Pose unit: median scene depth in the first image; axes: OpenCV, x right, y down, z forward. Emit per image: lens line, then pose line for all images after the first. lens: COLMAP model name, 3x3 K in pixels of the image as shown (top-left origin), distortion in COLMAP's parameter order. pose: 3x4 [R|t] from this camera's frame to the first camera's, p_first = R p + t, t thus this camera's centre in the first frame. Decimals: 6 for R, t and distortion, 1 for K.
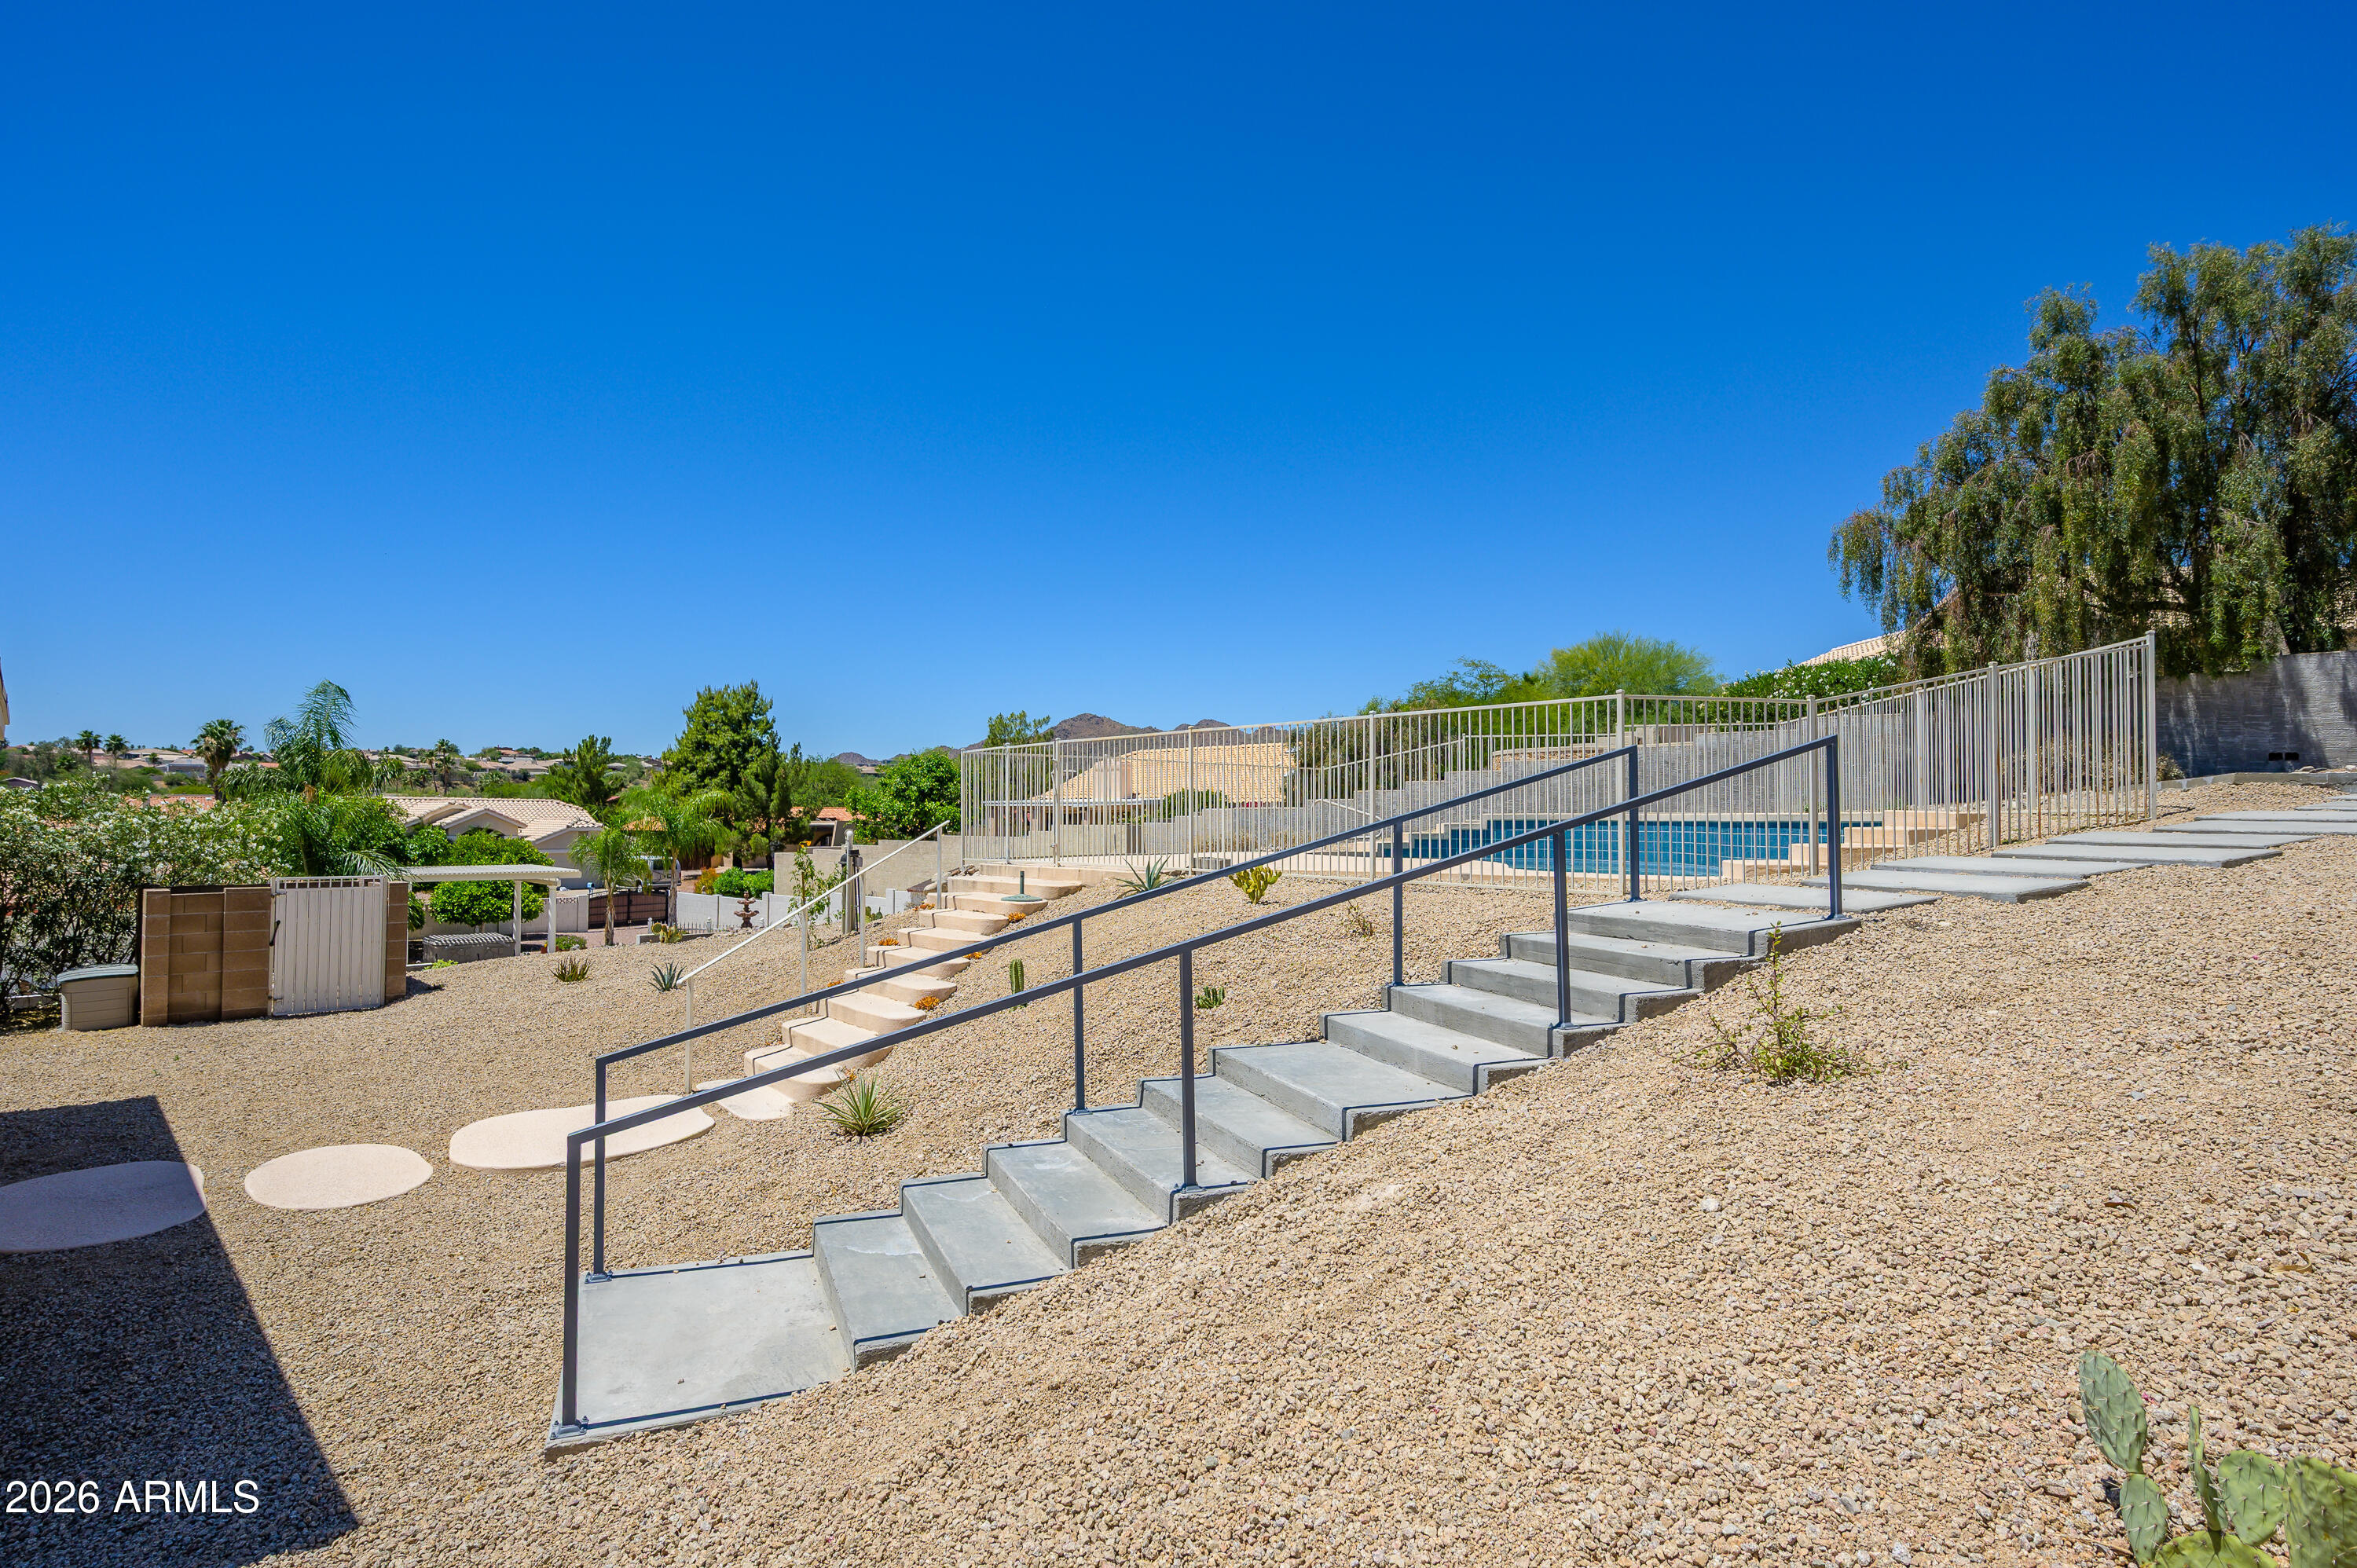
lens RADIAL K [[1172.7, 0, 1178.5], [0, 1172.7, 784.0], [0, 0, 1]] dist [-0.003204, -0.000205]
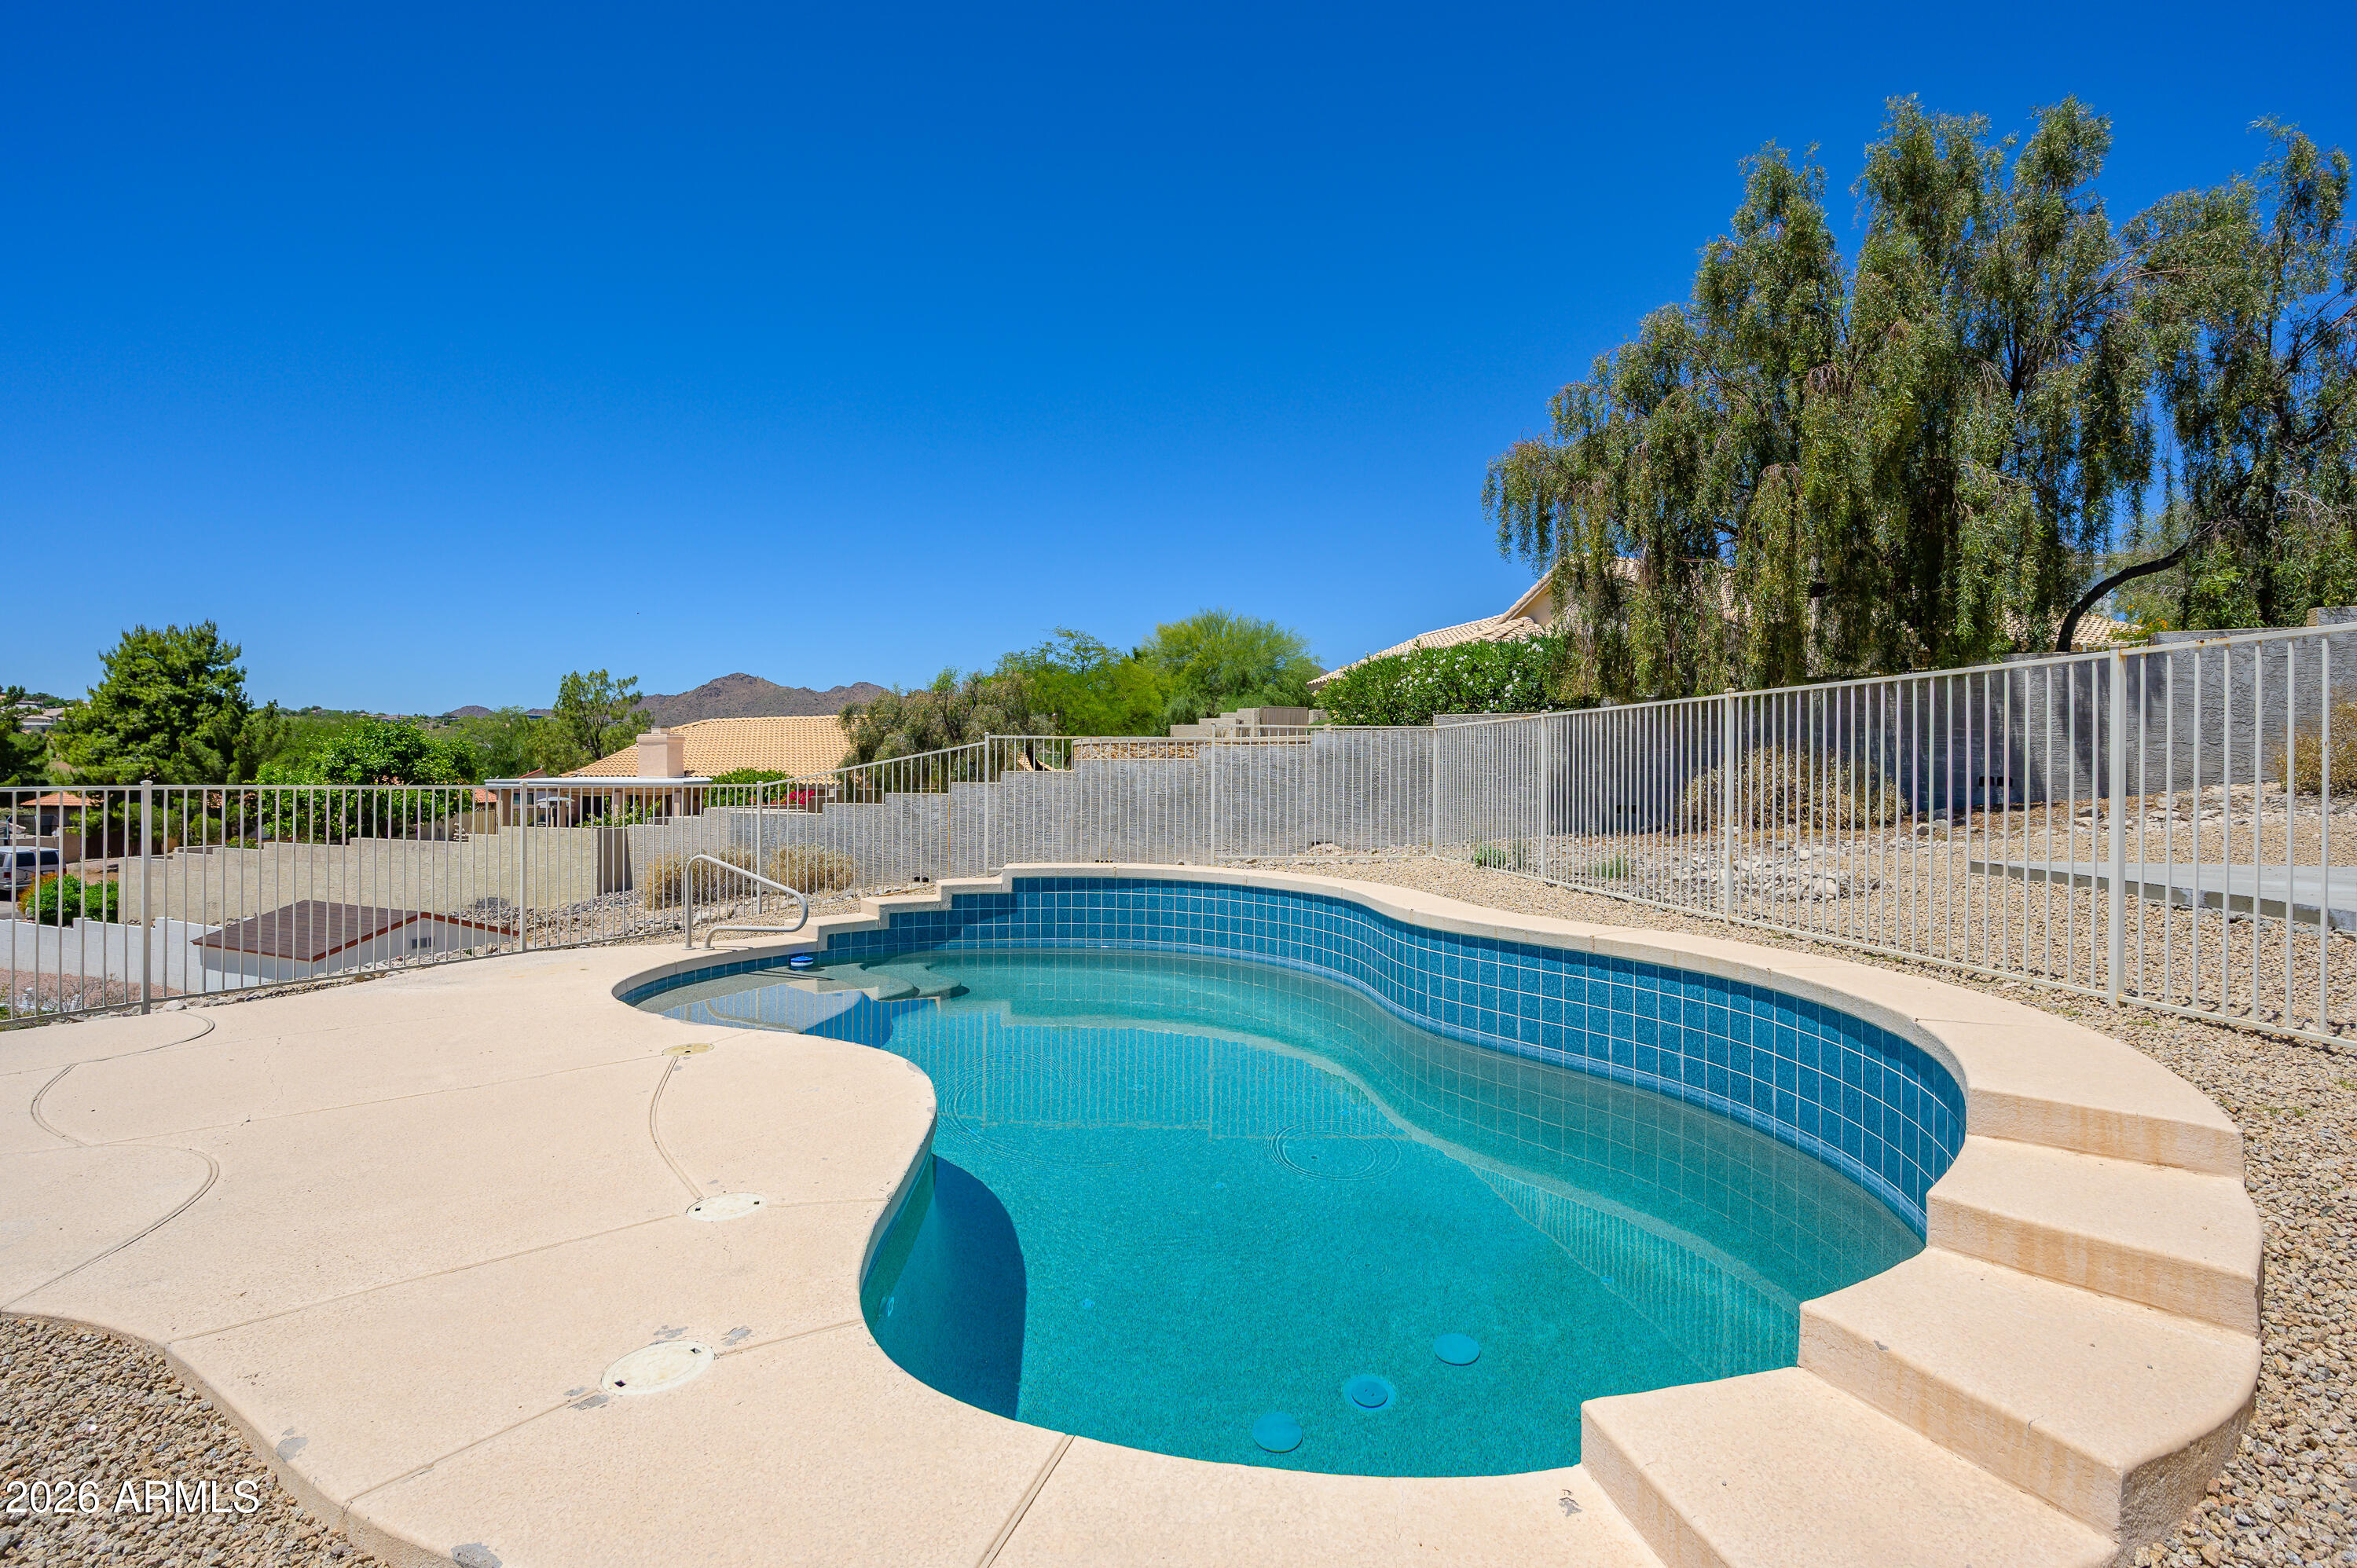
lens RADIAL K [[1088.0, 0, 1178.5], [0, 1088.0, 784.0], [0, 0, 1]] dist [-0.005664, -0.000043]
pose [[0.949117, -0.000313, 0.314923, 0.057563], [-0.010253, 0.999439, 0.031896, -0.012778], [-0.314756, -0.033502, 0.948581, 0.150523]]
